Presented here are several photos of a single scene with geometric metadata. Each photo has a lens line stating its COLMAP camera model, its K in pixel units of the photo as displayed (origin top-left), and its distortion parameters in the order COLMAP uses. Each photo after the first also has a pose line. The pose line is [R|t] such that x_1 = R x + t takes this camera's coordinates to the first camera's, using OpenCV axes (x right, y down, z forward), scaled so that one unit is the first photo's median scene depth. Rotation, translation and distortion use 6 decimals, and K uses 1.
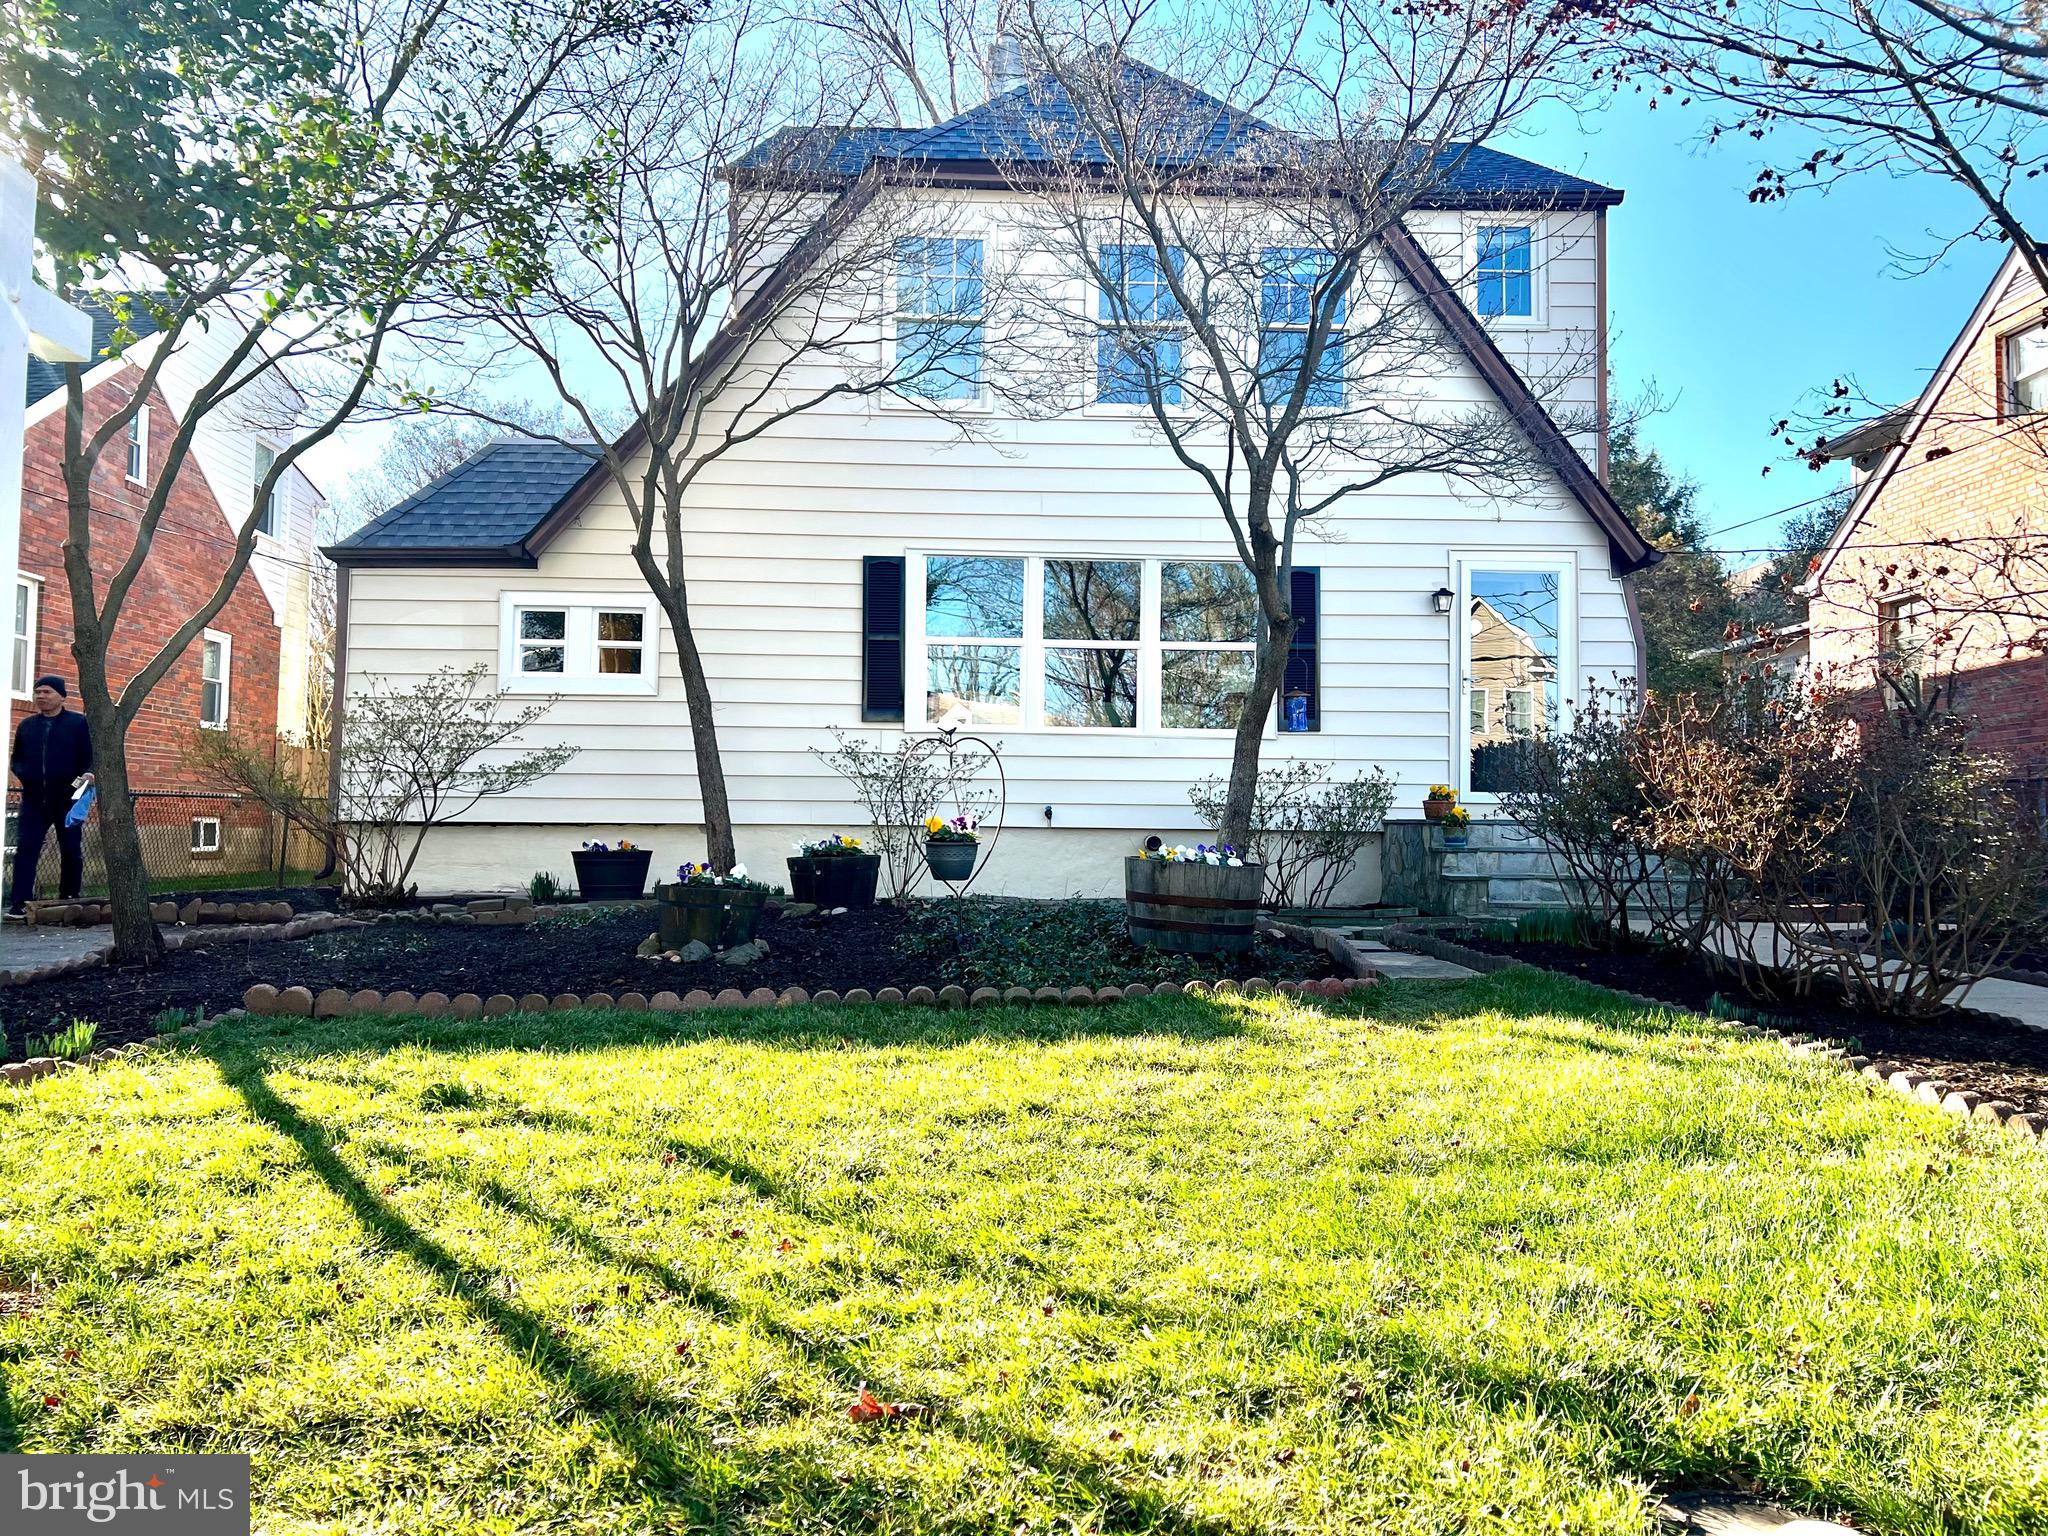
lens RADIAL K [[1533.9, 0, 1024.0], [0, 1533.9, 768.0], [0, 0, 1]] dist [0.053140, -0.063240]
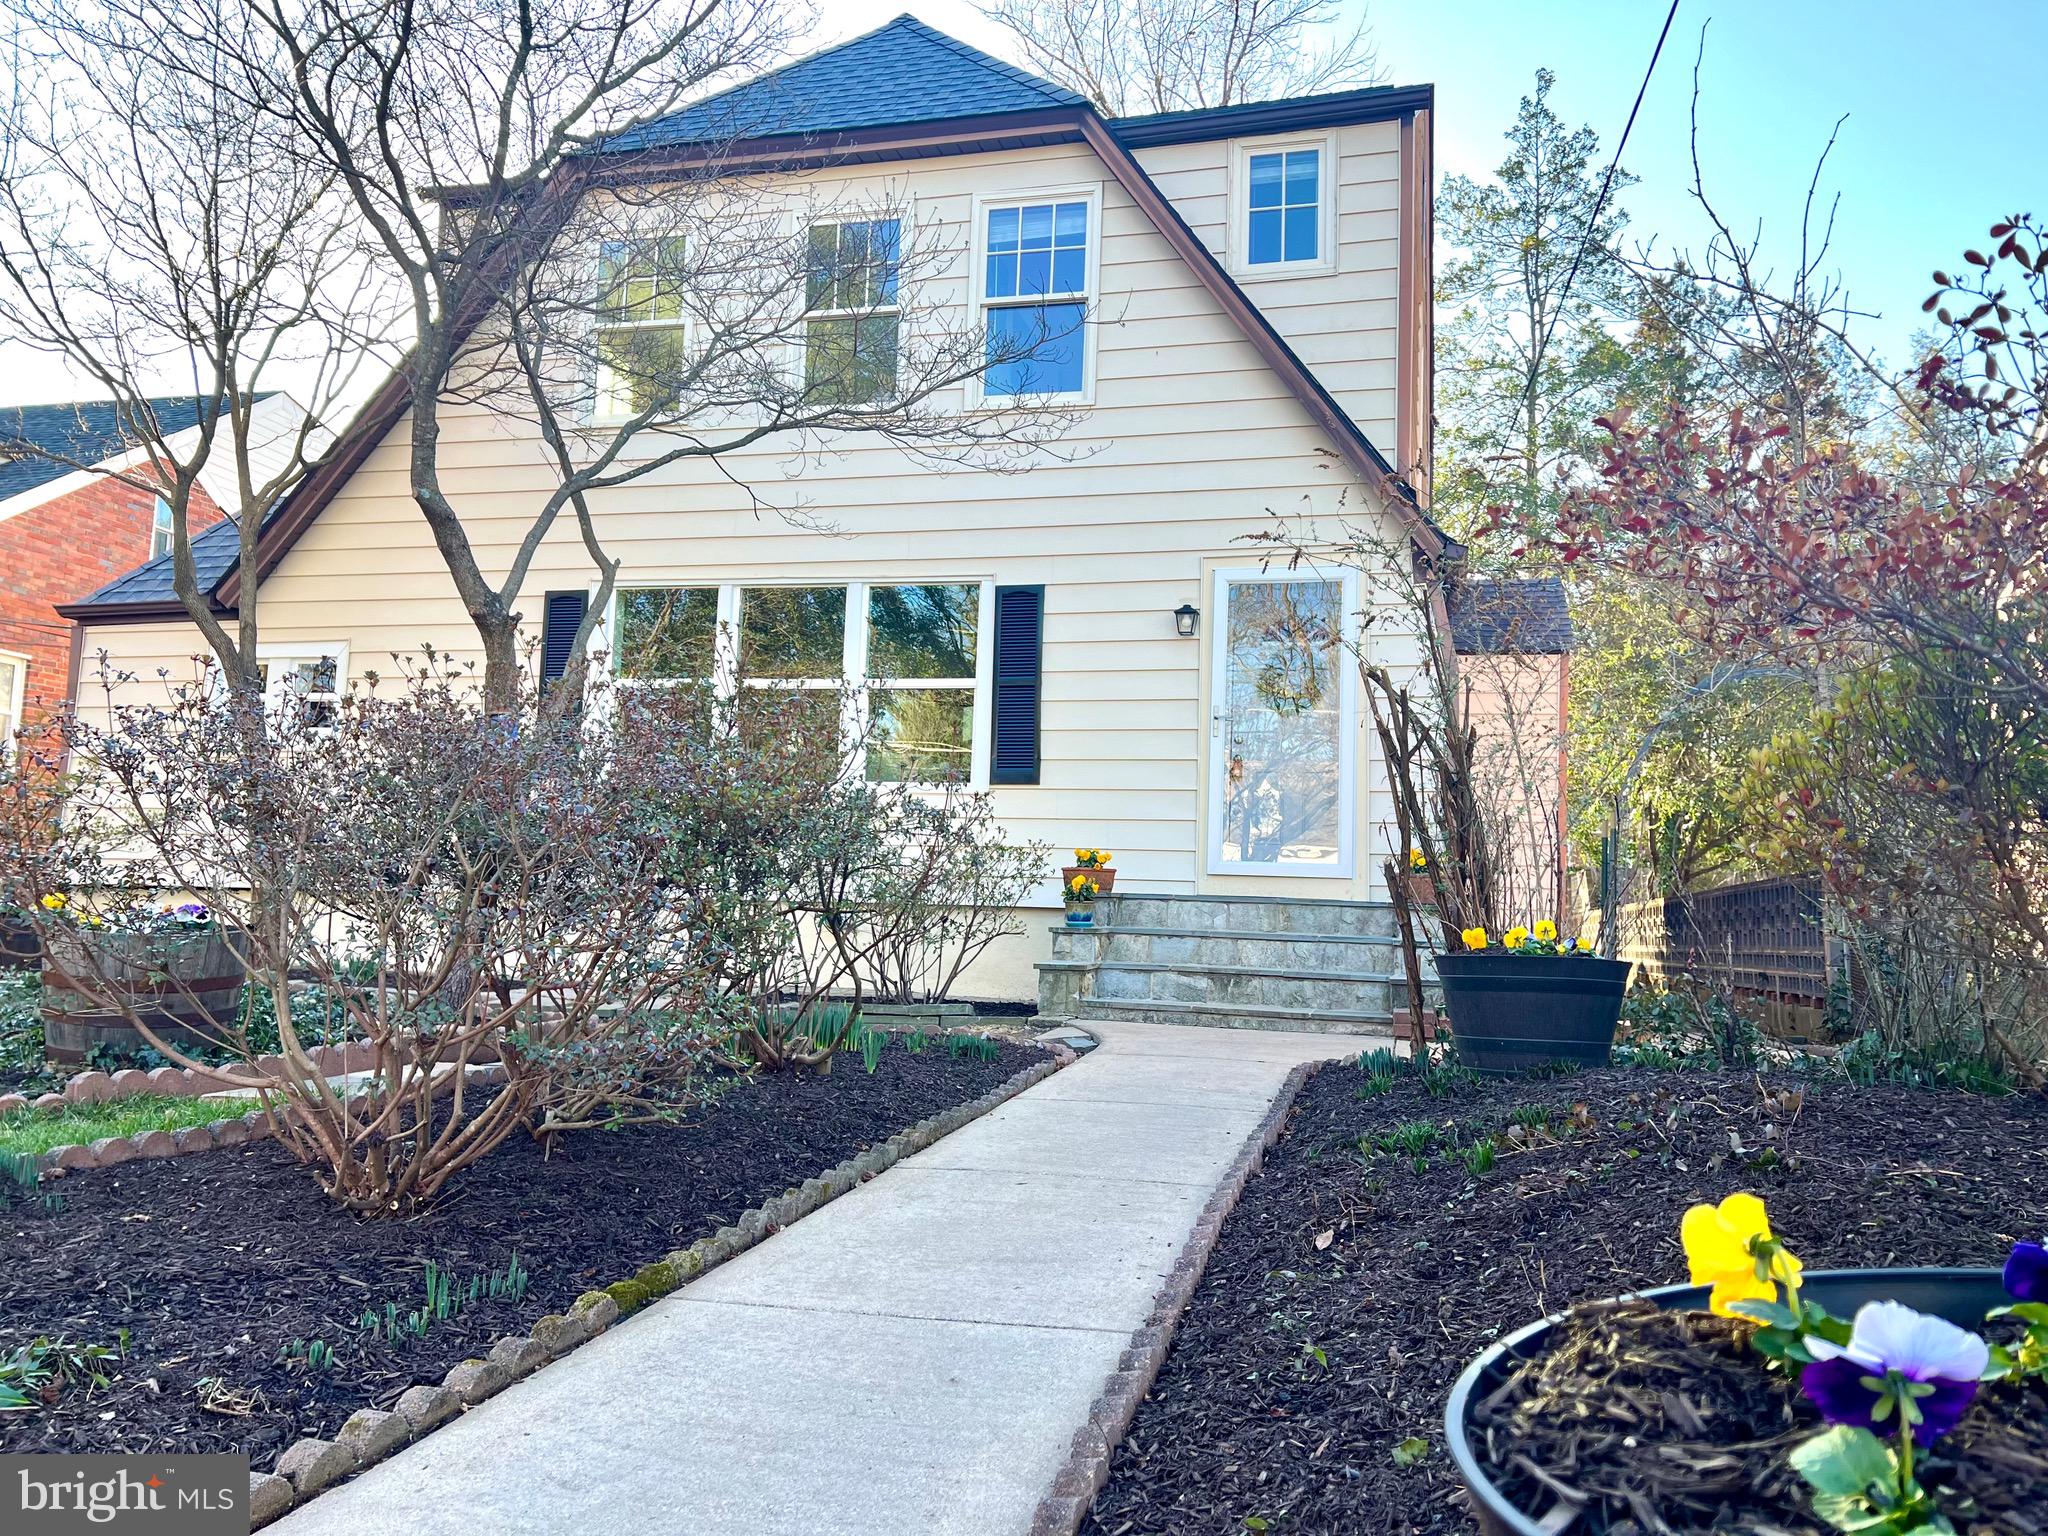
lens RADIAL K [[1533.9, 0, 1024.0], [0, 1533.9, 768.0], [0, 0, 1]] dist [0.053140, -0.063240]
pose [[0.953405, -0.008087, -0.301586, 0.426177], [-0.010754, 0.998095, -0.060758, 0.016428], [0.301503, 0.061170, 0.951501, 0.222579]]
